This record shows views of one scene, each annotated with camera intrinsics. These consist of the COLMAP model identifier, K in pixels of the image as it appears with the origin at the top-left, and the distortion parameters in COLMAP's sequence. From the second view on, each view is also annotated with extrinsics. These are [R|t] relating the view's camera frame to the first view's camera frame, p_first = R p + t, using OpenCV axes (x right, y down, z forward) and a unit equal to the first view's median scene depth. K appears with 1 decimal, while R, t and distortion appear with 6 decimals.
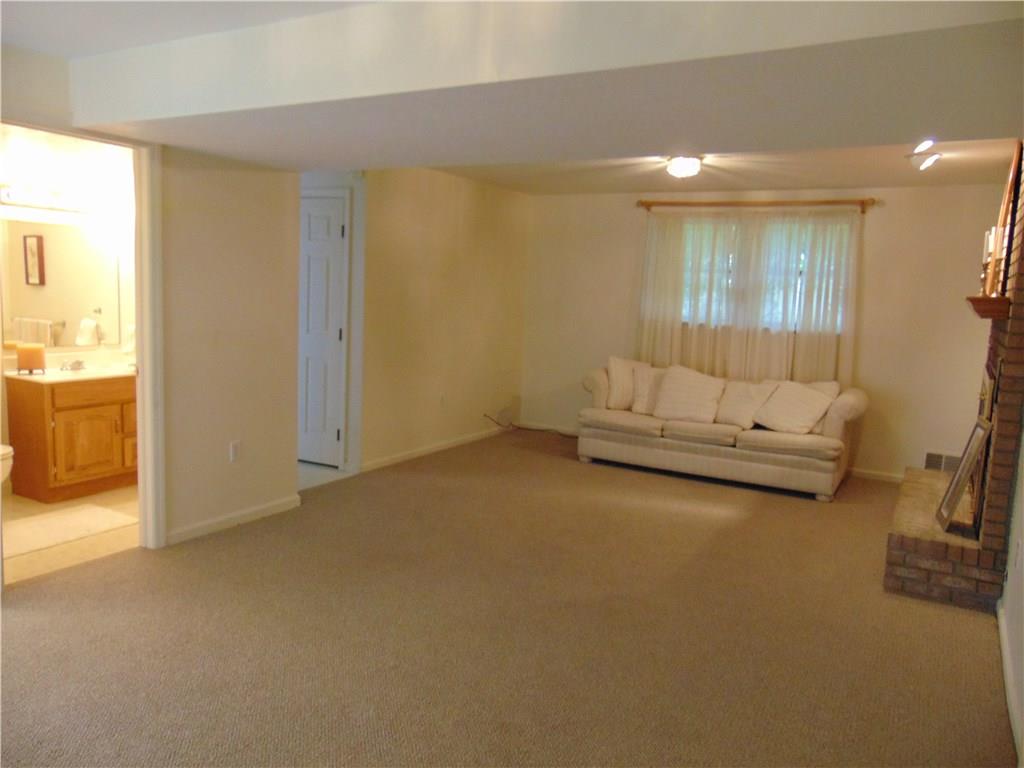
lens RADIAL K [[756.6, 0, 513.1], [0, 756.6, 384.8], [0, 0, 1]] dist [-0.035552, 0.064080]
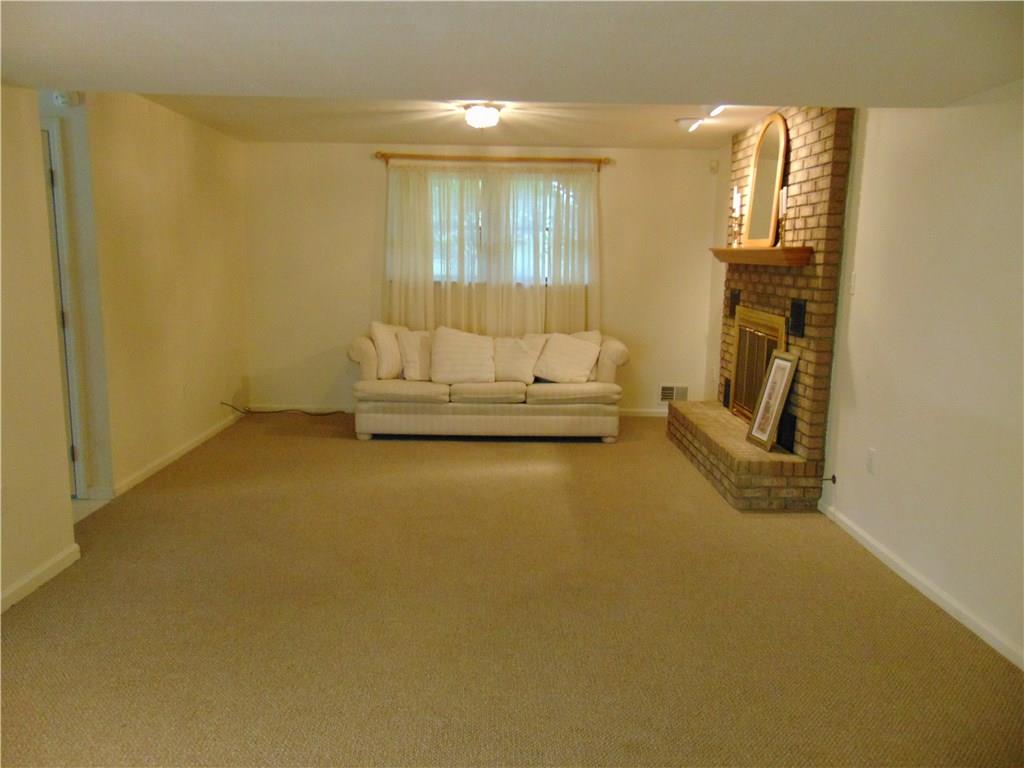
lens RADIAL K [[756.6, 0, 513.6], [0, 756.6, 383.7], [0, 0, 1]] dist [-0.035552, 0.064080]
pose [[0.857427, -0.113586, 0.501914, -0.213851], [0.087589, 0.993317, 0.075164, -0.019420], [-0.507097, -0.020485, 0.861645, 0.130877]]
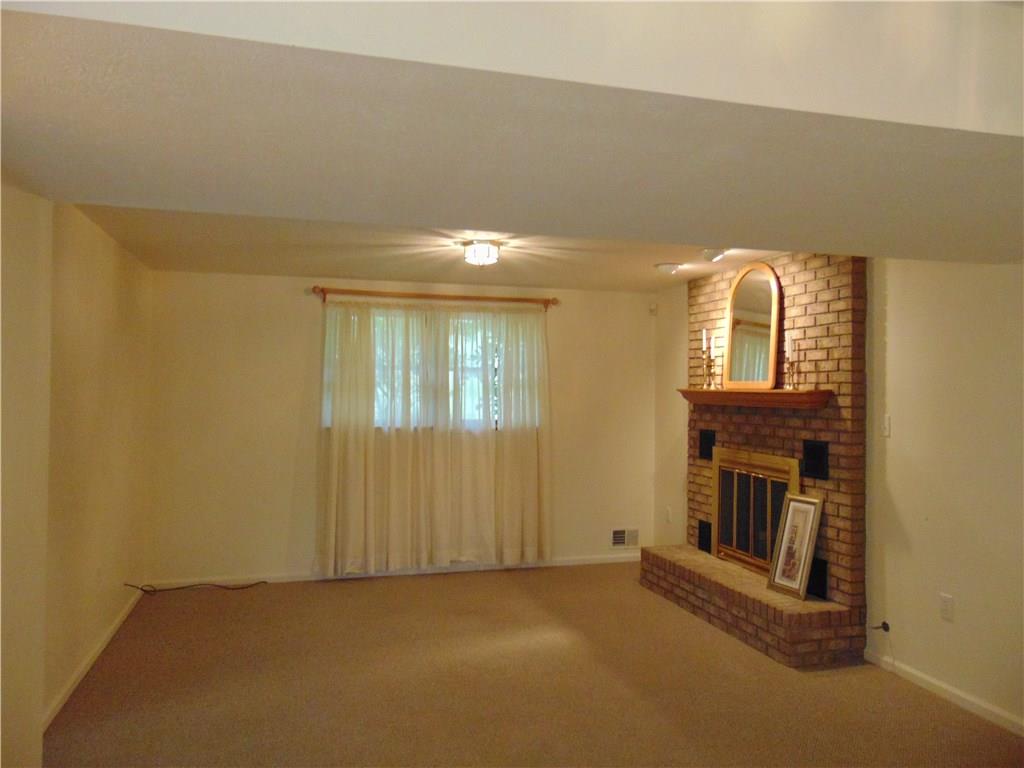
lens RADIAL K [[756.6, 0, 511.1], [0, 756.6, 386.7], [0, 0, 1]] dist [-0.035552, 0.064080]
pose [[0.694922, -0.031920, 0.718376, -0.330774], [0.115395, 0.991017, -0.067593, -0.059140], [-0.709766, 0.129868, 0.692363, 0.321164]]
